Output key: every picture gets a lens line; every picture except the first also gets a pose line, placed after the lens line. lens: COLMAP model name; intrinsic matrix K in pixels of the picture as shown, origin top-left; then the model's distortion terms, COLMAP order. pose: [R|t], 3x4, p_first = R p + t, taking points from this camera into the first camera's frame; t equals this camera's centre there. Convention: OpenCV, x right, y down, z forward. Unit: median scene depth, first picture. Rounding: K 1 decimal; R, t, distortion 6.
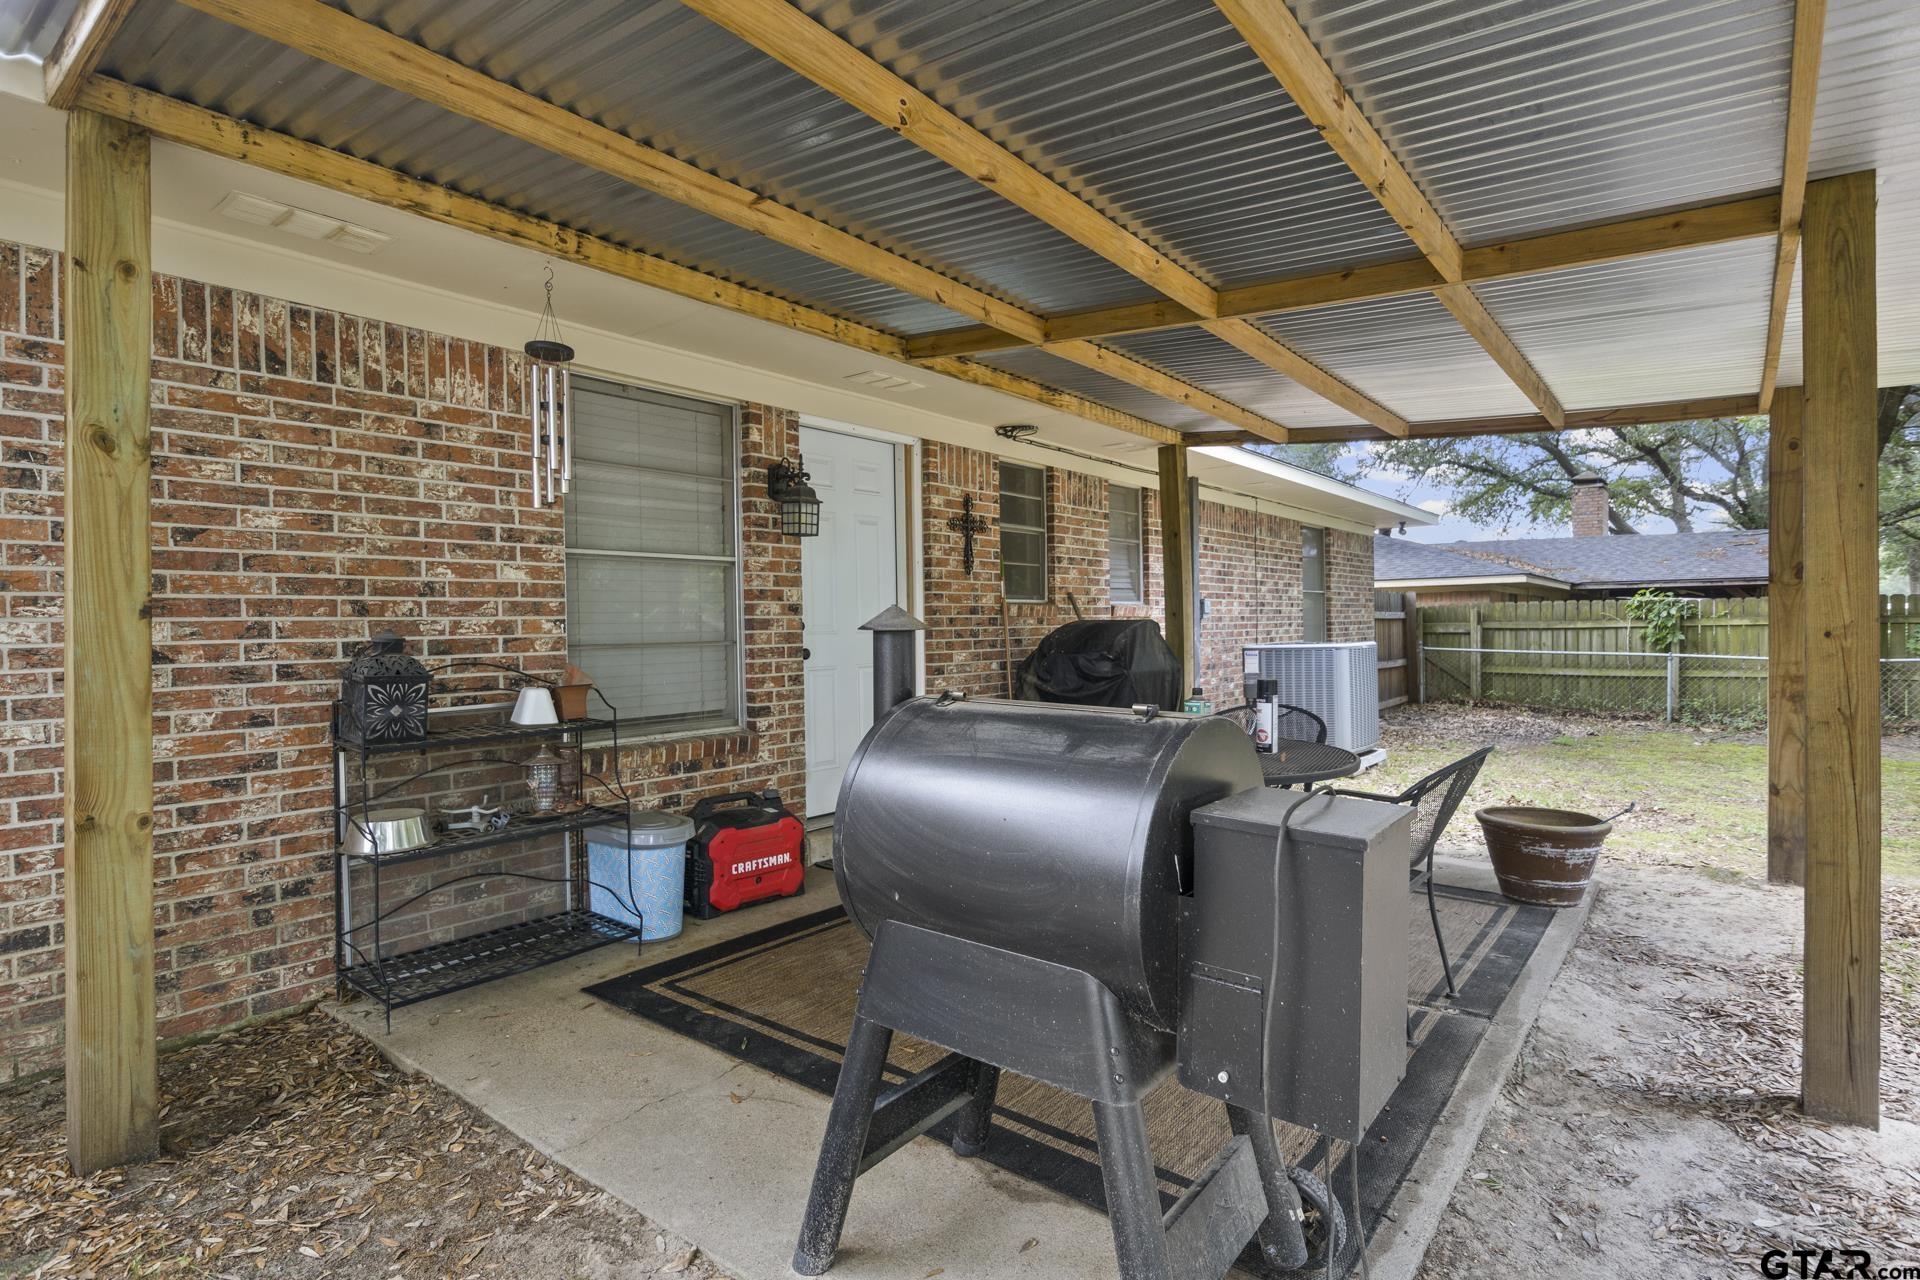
lens RADIAL K [[960.0, 0, 966.1], [0, 960.0, 635.8], [0, 0, 1]] dist [-0.009832, 0.002837]
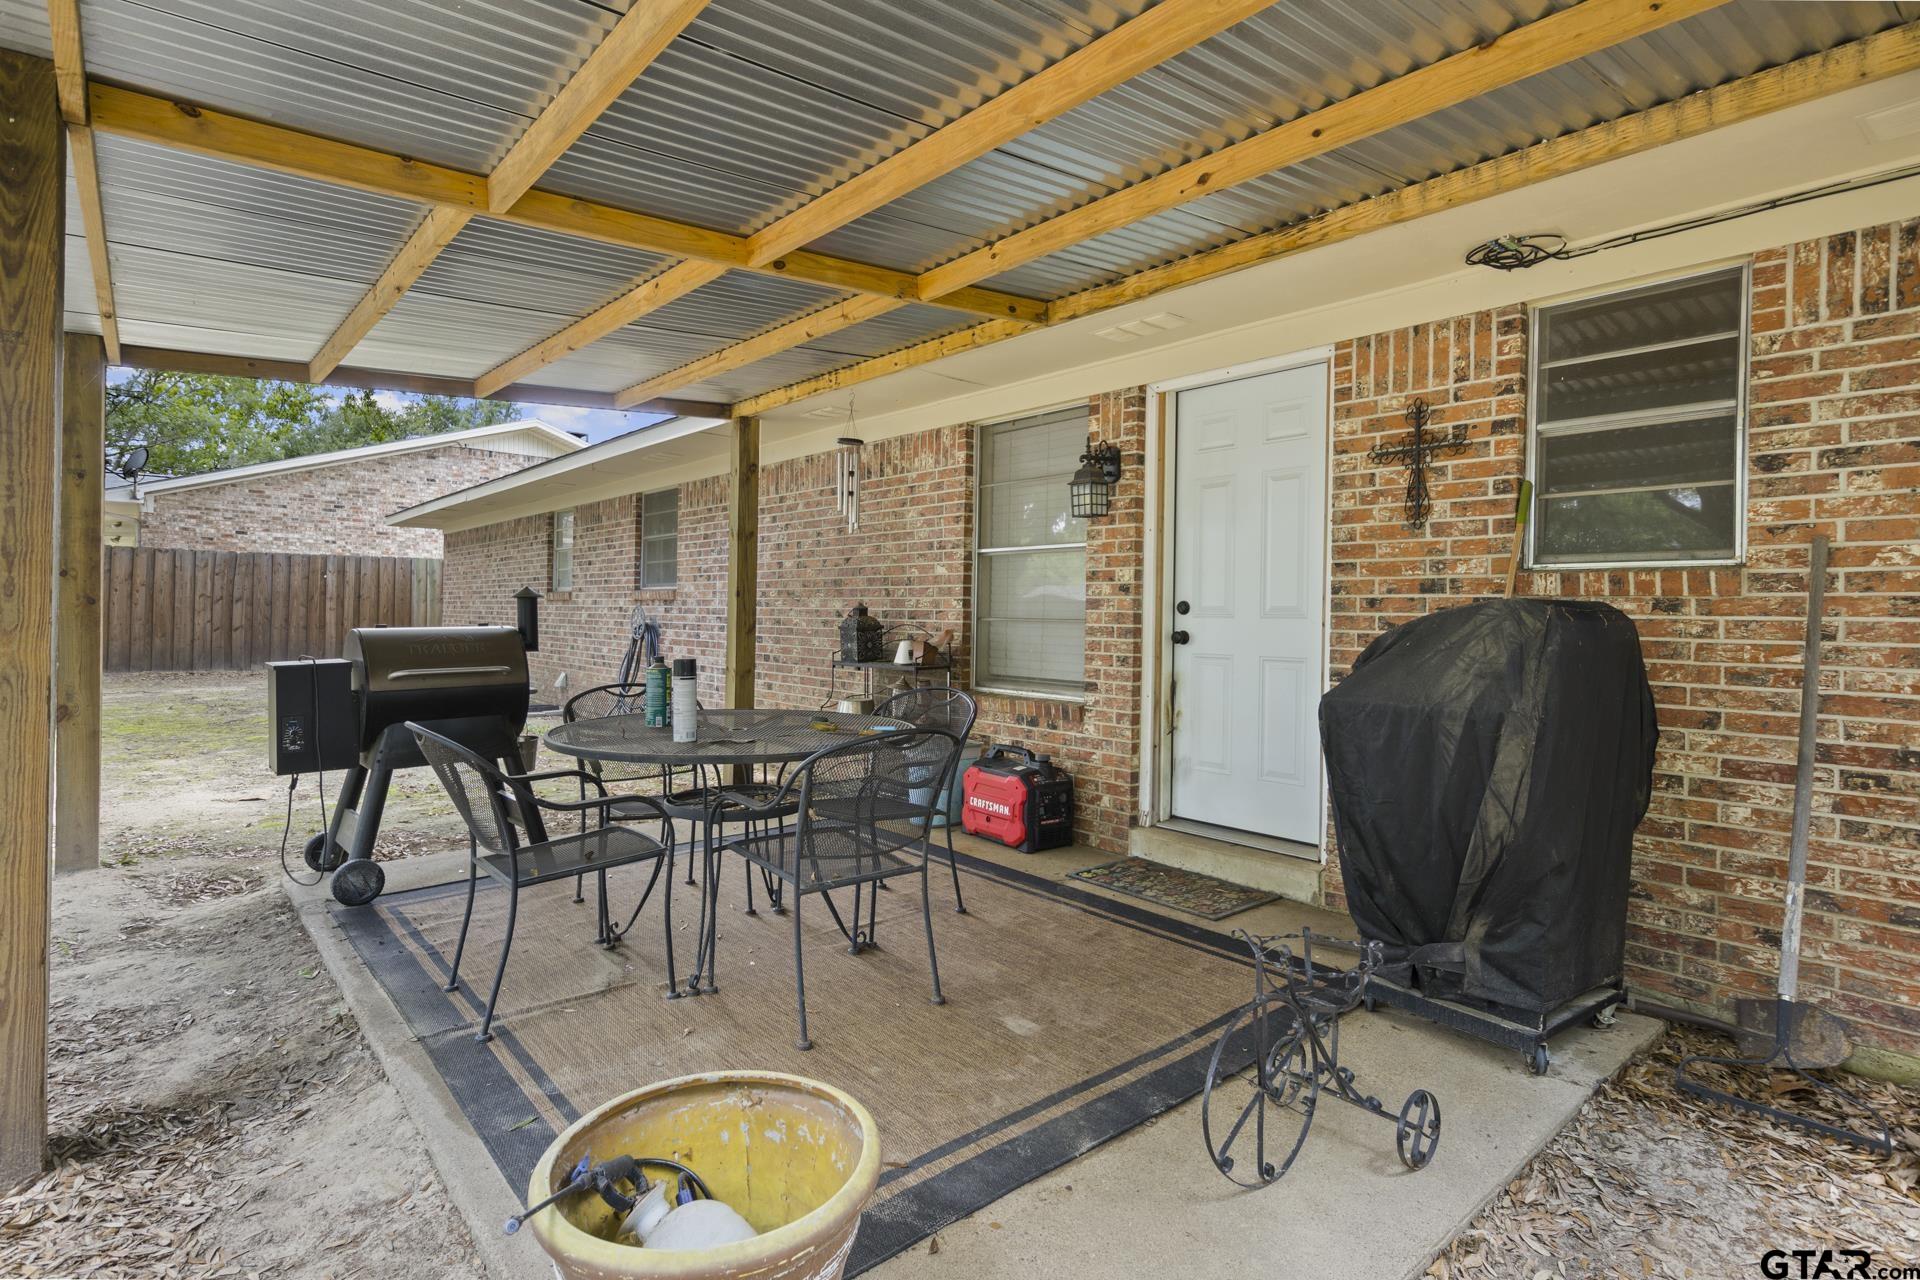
lens RADIAL K [[960.0, 0, 966.4], [0, 960.0, 623.0], [0, 0, 1]] dist [-0.009832, 0.002837]
pose [[-0.183615, 0.011940, -0.982926, 0.830208], [-0.032617, 0.999302, 0.018232, -0.005772], [0.982457, 0.035408, -0.183098, 1.037783]]
